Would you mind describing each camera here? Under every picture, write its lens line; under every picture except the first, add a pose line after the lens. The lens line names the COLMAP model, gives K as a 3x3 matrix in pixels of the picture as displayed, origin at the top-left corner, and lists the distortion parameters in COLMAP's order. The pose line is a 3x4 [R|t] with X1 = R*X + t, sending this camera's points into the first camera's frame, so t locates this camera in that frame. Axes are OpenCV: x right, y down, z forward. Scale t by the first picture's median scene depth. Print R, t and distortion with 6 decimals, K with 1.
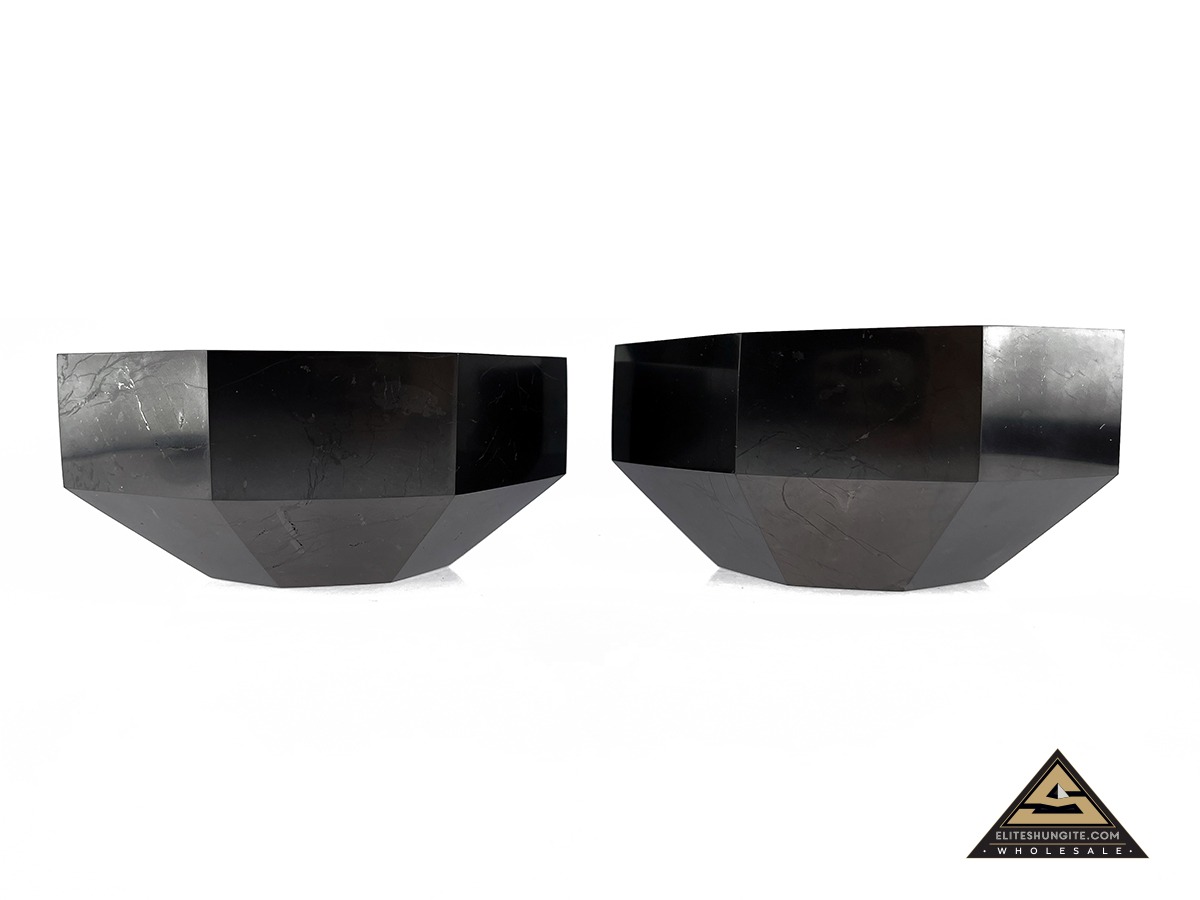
lens RADIAL K [[990.8, 0, 599.7], [0, 990.8, 429.1], [0, 0, 1]] dist [-0.002458, -0.005703]
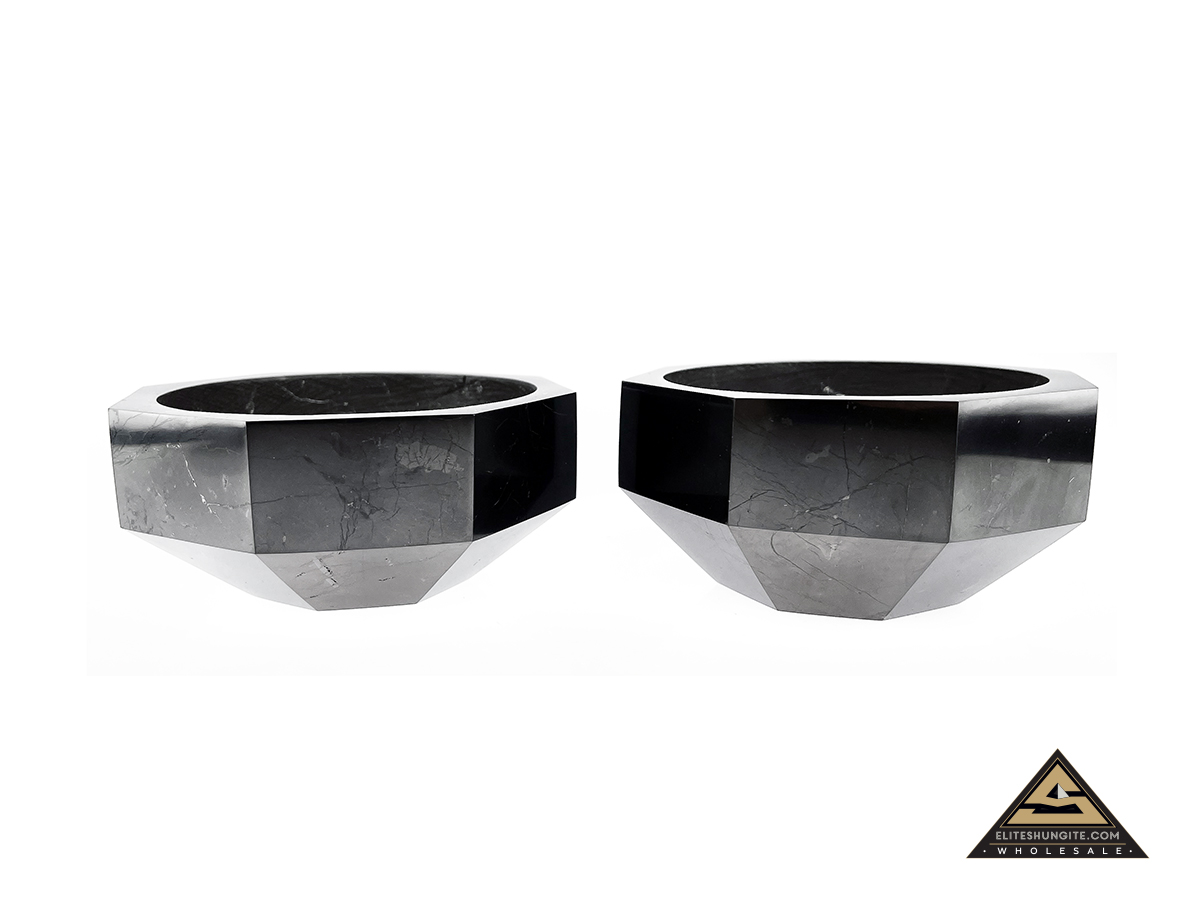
lens RADIAL K [[990.8, 0, 599.7], [0, 990.8, 429.1], [0, 0, 1]] dist [-0.002458, -0.005703]
pose [[0.999740, 0.002896, -0.022623, 0.019454], [-0.000592, 0.994867, 0.101194, -0.171289], [0.022800, -0.101154, 0.994609, -0.080763]]
